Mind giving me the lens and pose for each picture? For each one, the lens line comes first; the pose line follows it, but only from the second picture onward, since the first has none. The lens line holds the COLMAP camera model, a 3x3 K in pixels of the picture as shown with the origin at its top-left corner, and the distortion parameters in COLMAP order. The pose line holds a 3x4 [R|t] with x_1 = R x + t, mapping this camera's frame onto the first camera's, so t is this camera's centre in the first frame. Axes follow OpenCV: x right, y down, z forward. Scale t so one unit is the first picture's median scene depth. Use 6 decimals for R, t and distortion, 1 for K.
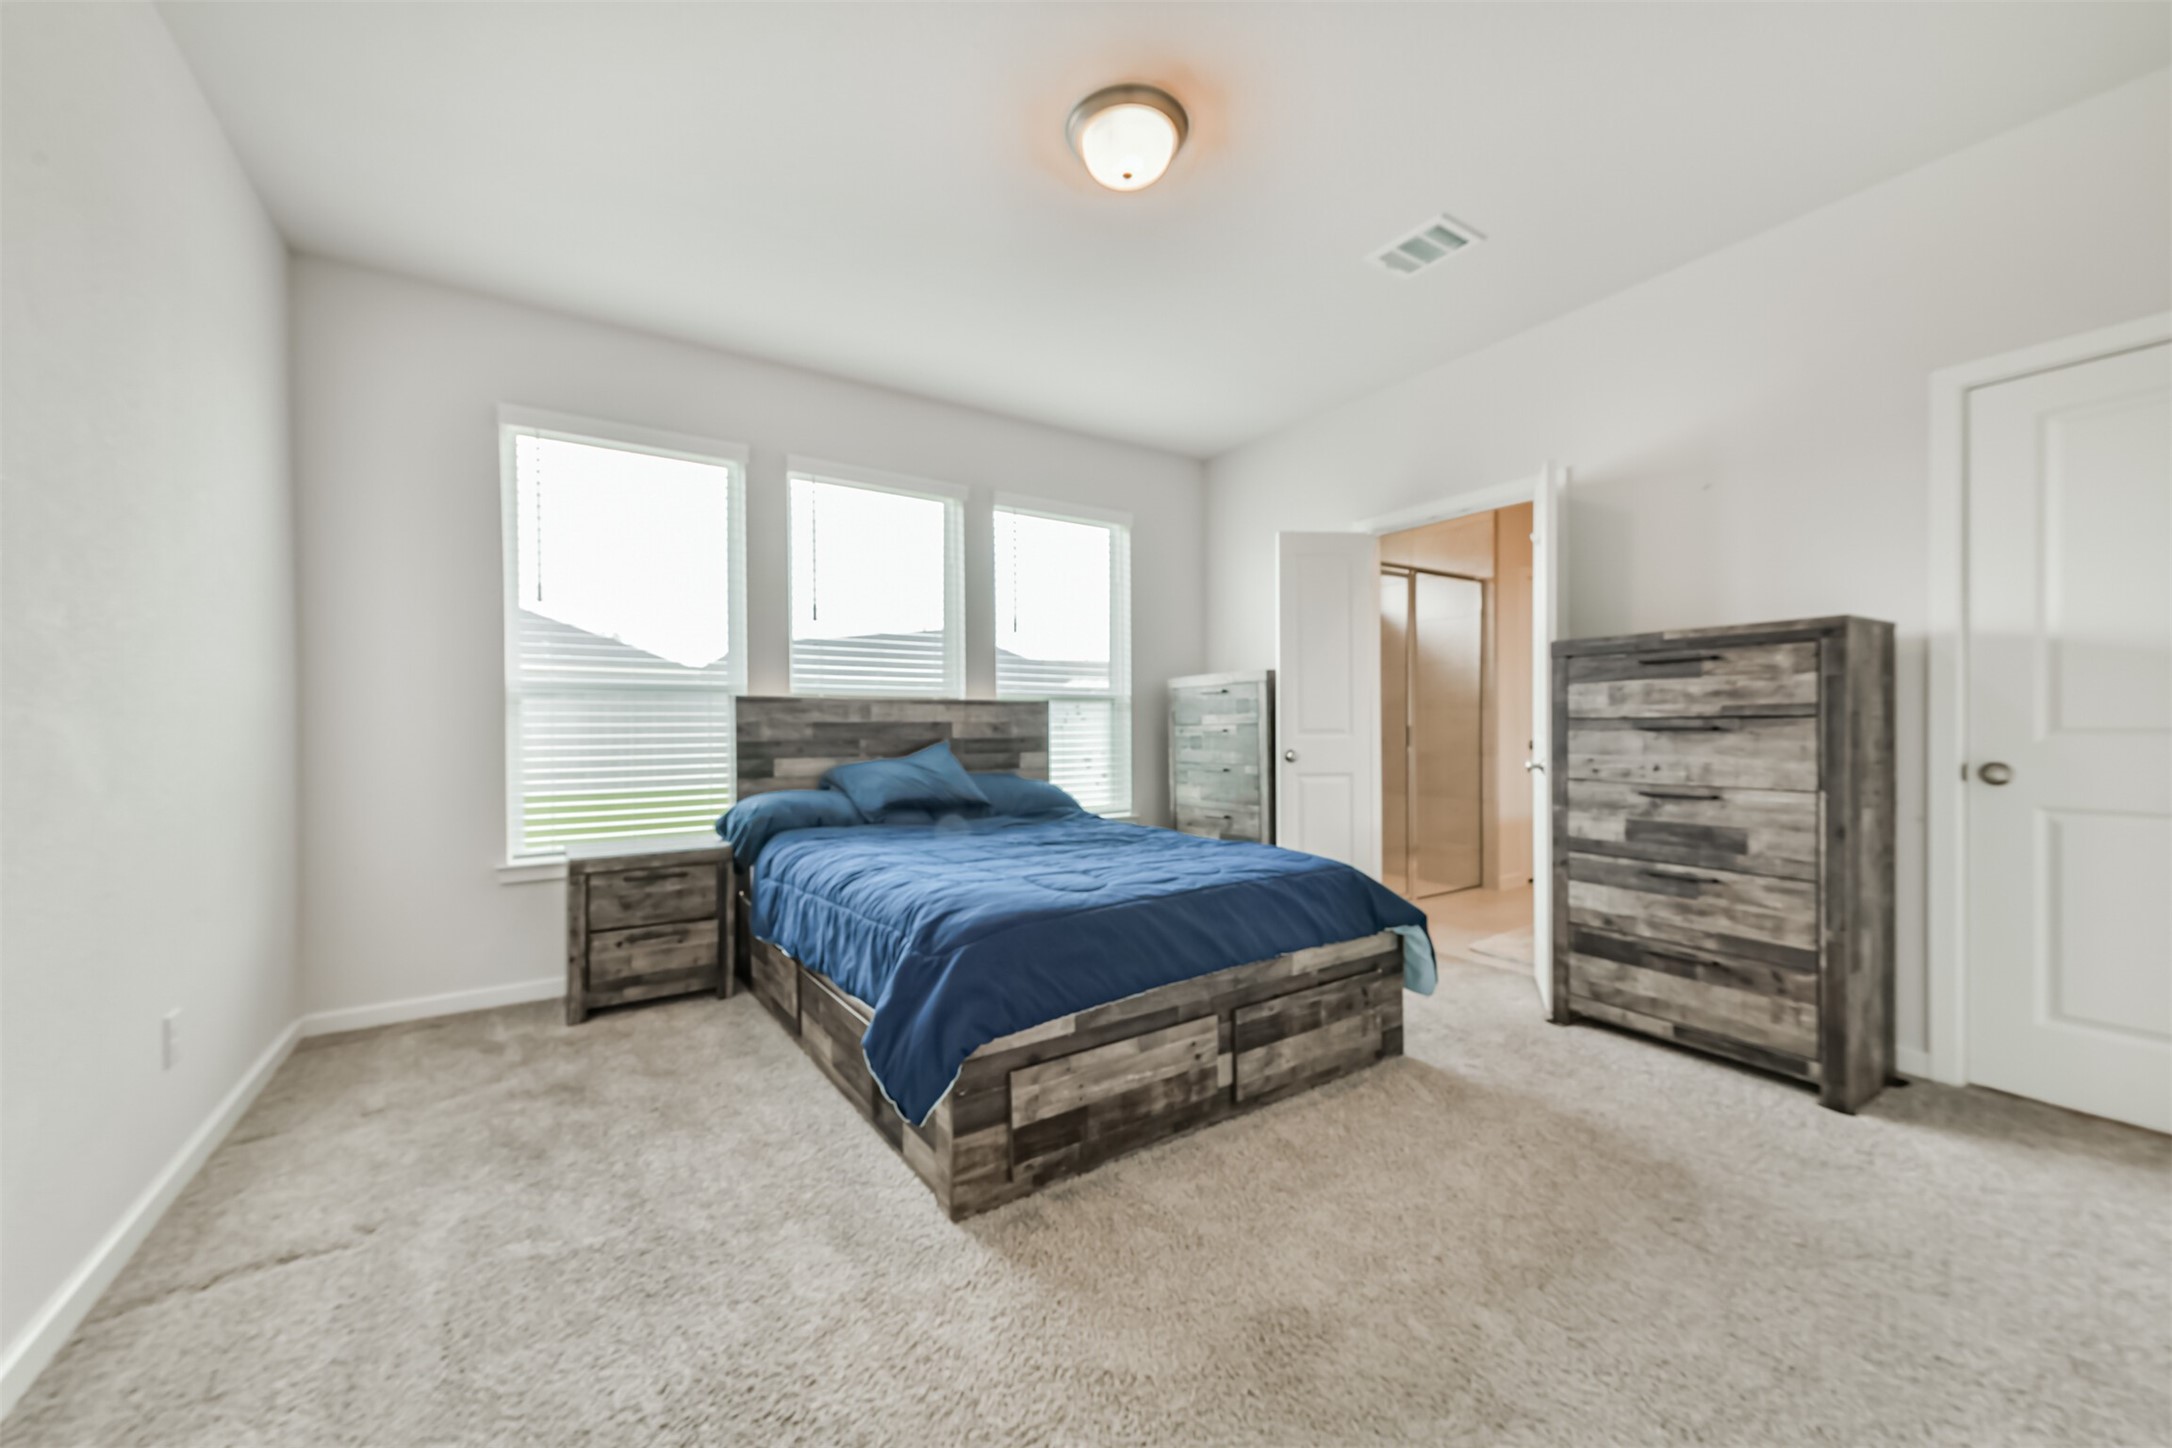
lens RADIAL K [[854.2, 0, 1093.7], [0, 854.2, 721.6], [0, 0, 1]] dist [0.000189, 0.000750]
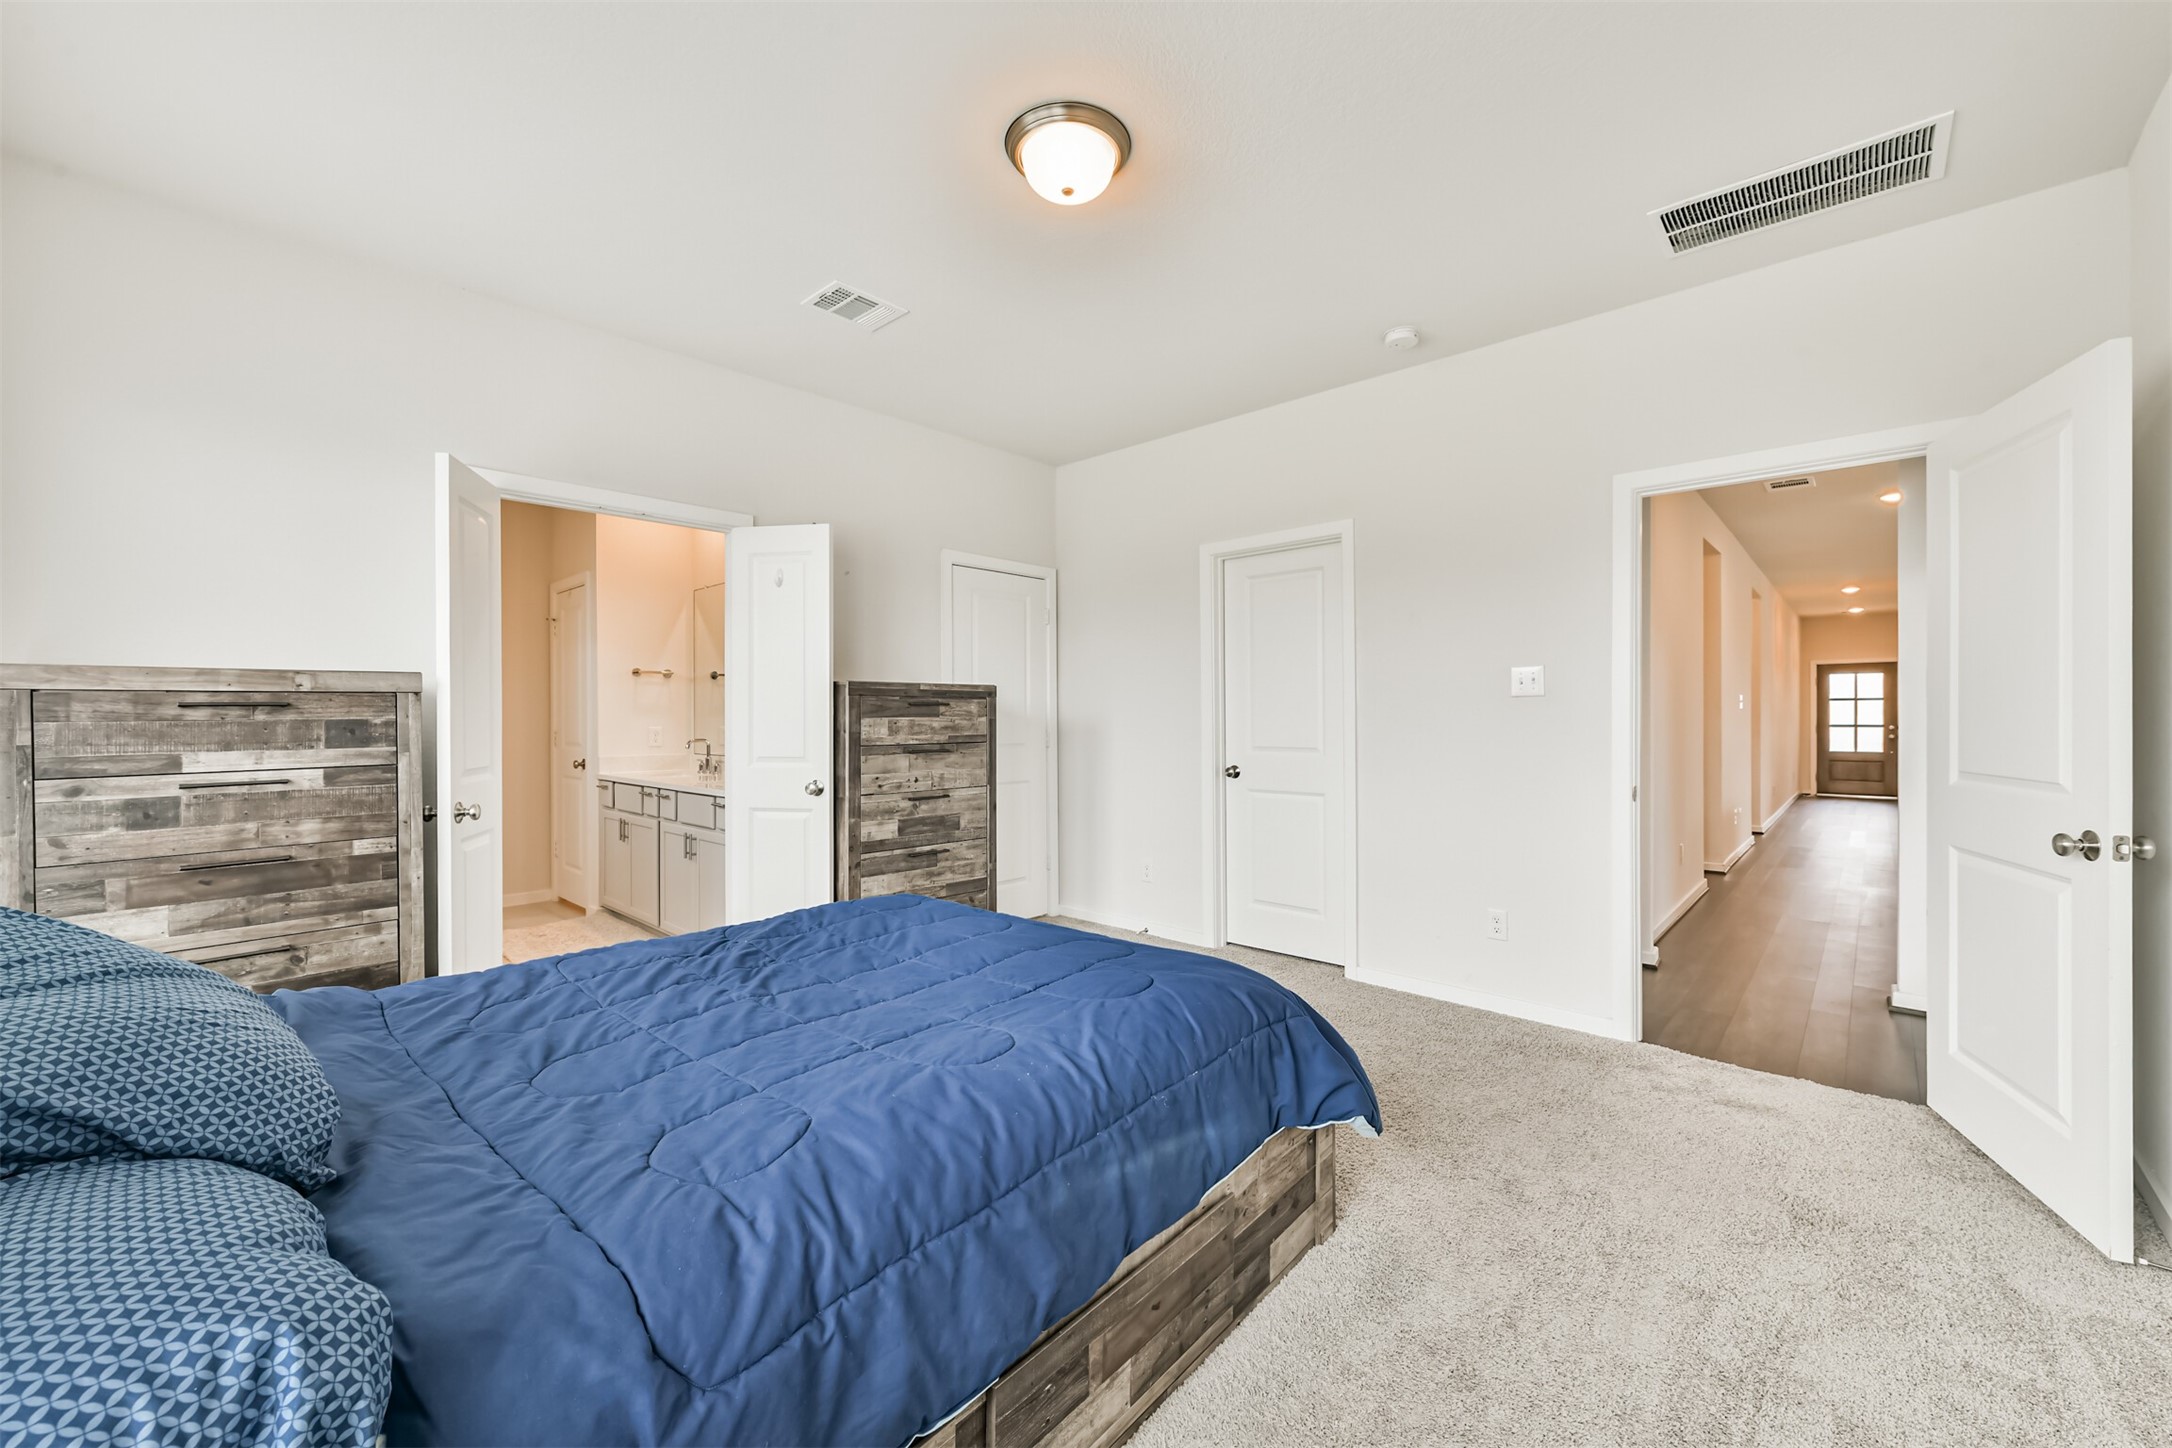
lens RADIAL K [[854.2, 0, 1094.7], [0, 854.2, 712.6], [0, 0, 1]] dist [0.000189, 0.000750]
pose [[-0.255107, 0.011118, 0.966849, -0.780762], [0.002895, 0.999938, -0.010734, -0.040661], [-0.966908, 0.000060, -0.255124, 1.078317]]
